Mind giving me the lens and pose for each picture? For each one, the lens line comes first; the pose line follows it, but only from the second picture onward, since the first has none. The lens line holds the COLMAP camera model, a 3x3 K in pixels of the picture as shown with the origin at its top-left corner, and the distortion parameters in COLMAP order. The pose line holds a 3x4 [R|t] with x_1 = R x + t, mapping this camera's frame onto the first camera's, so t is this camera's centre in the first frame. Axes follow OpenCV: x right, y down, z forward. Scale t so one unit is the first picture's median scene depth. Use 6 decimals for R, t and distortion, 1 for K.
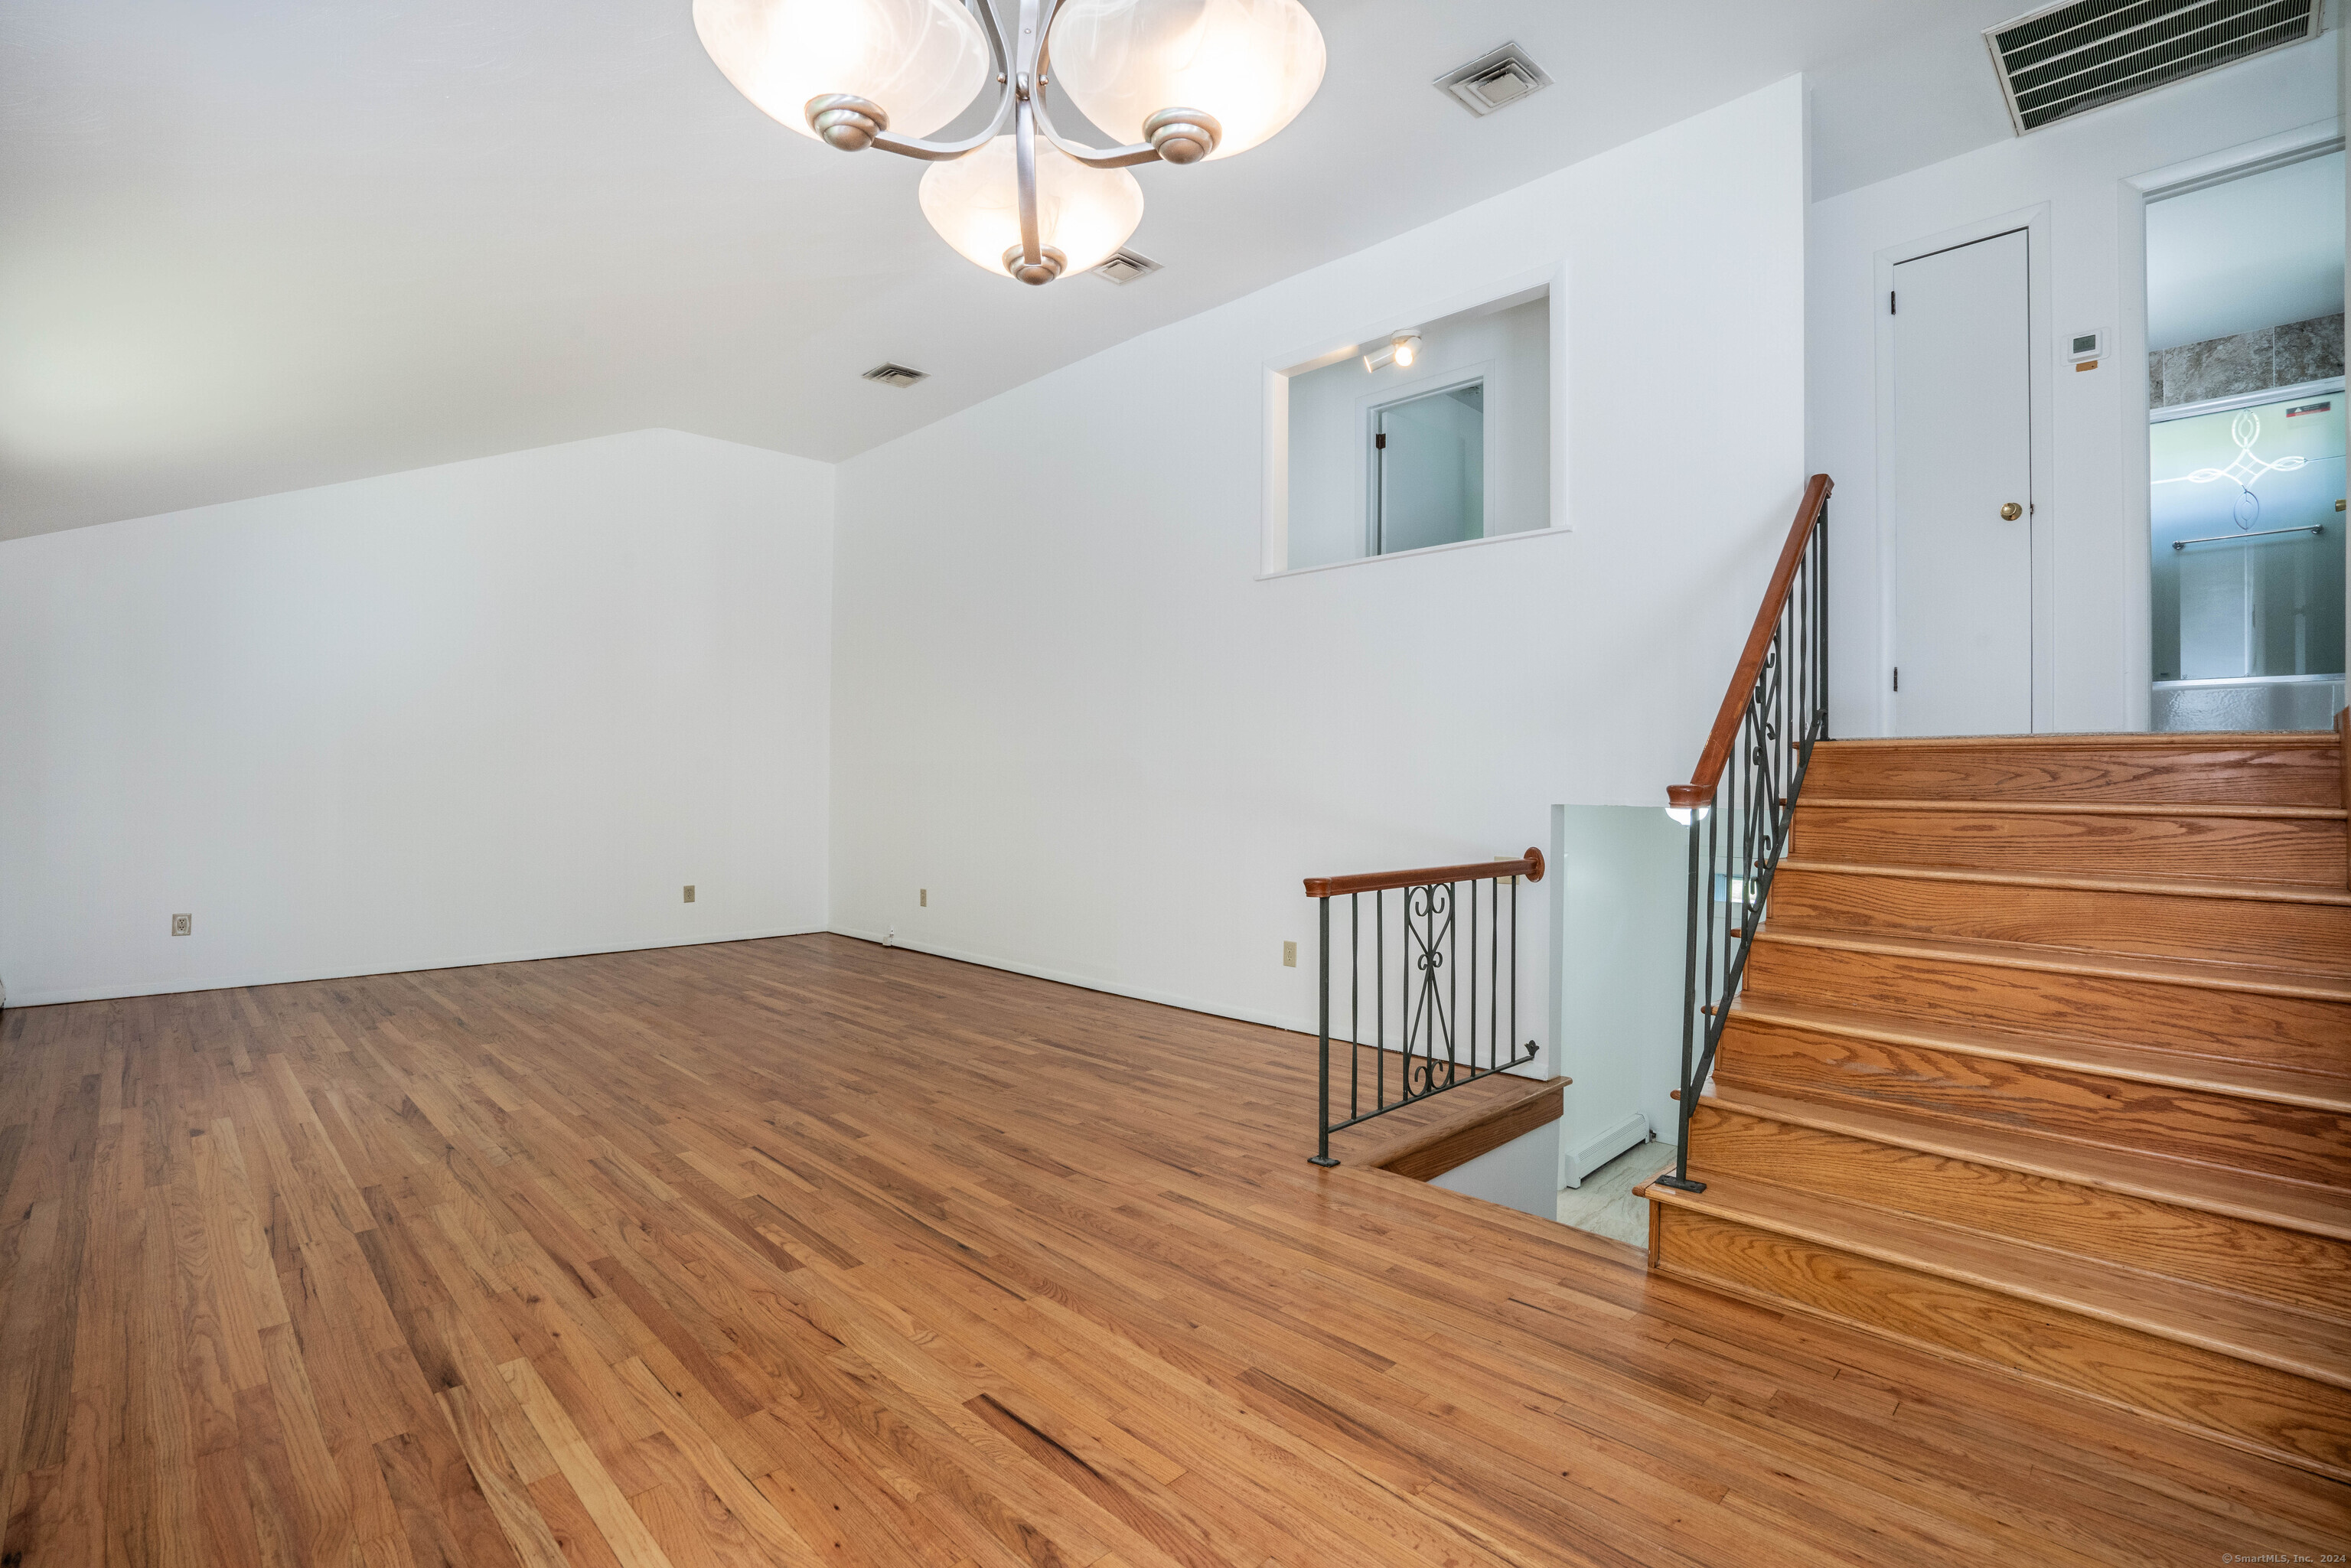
lens RADIAL K [[1085.8, 0, 1172.1], [0, 1085.8, 775.7], [0, 0, 1]] dist [-0.046406, 0.011719]
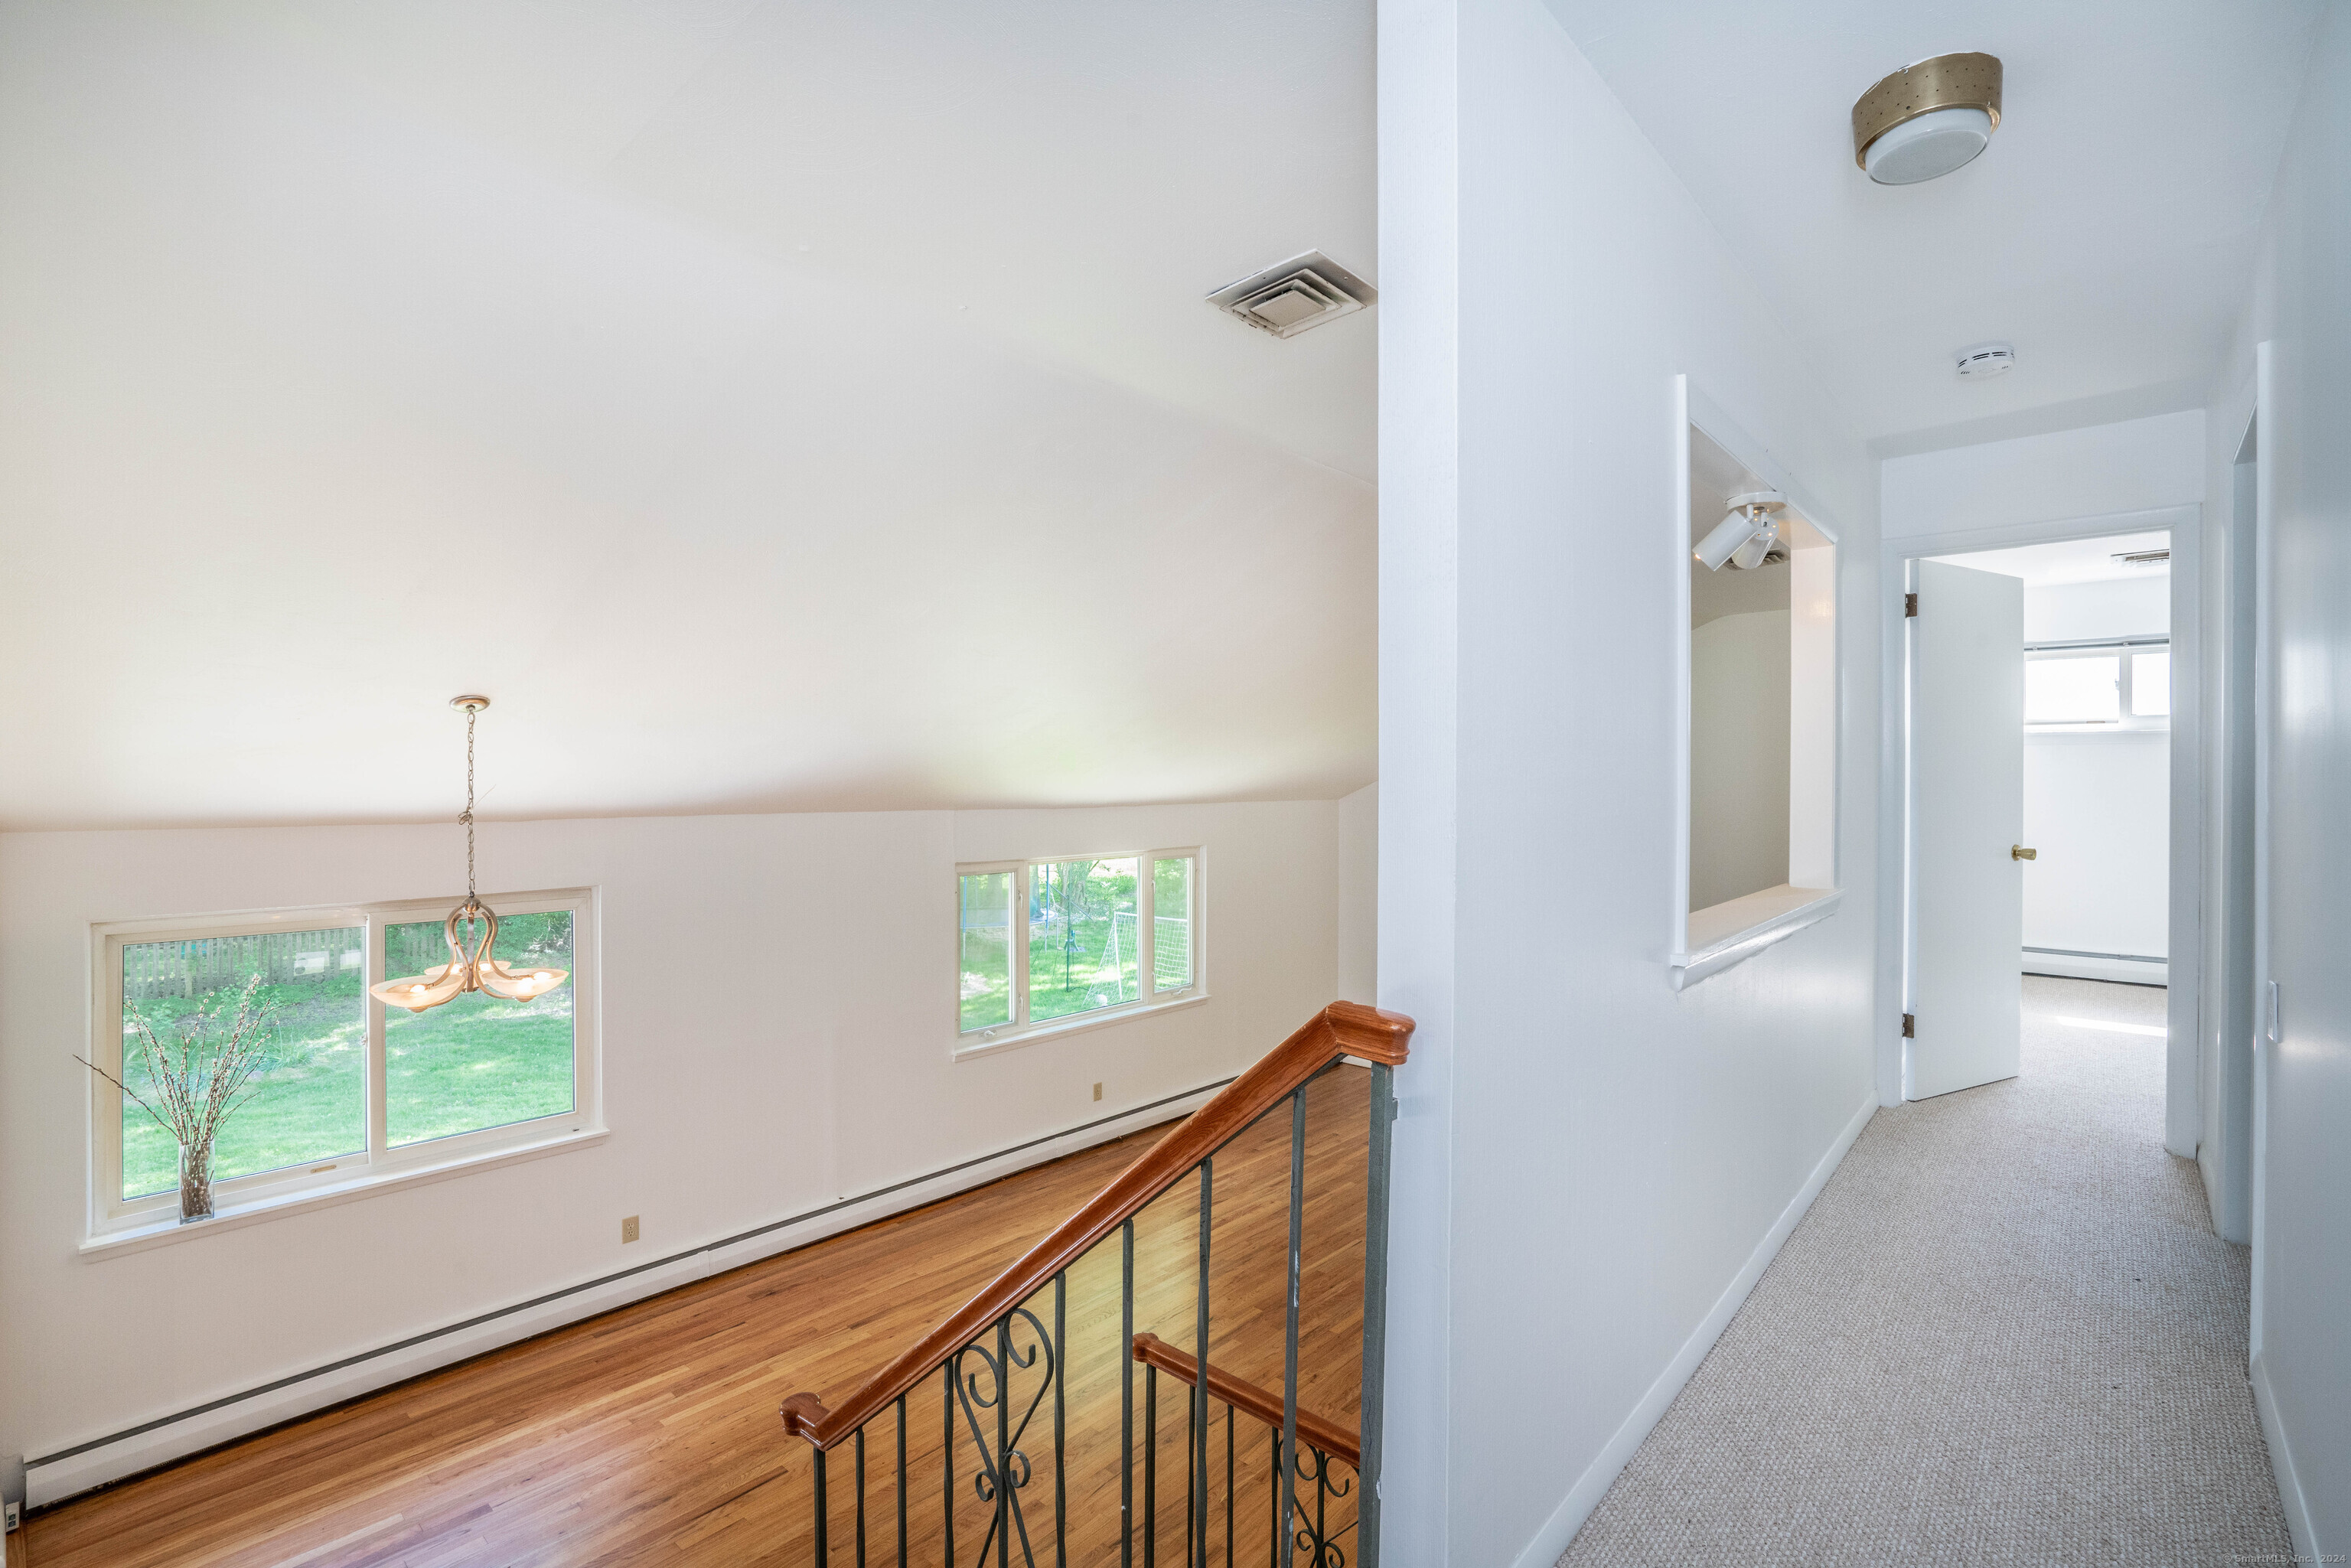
lens RADIAL K [[1085.8, 0, 1197.9], [0, 1085.8, 787.5], [0, 0, 1]] dist [-0.046406, 0.011719]
pose [[0.068143, 0.005313, -0.997661, 1.064267], [0.003245, 0.999979, 0.005547, -0.390069], [0.997670, -0.003616, 0.068125, 0.980365]]
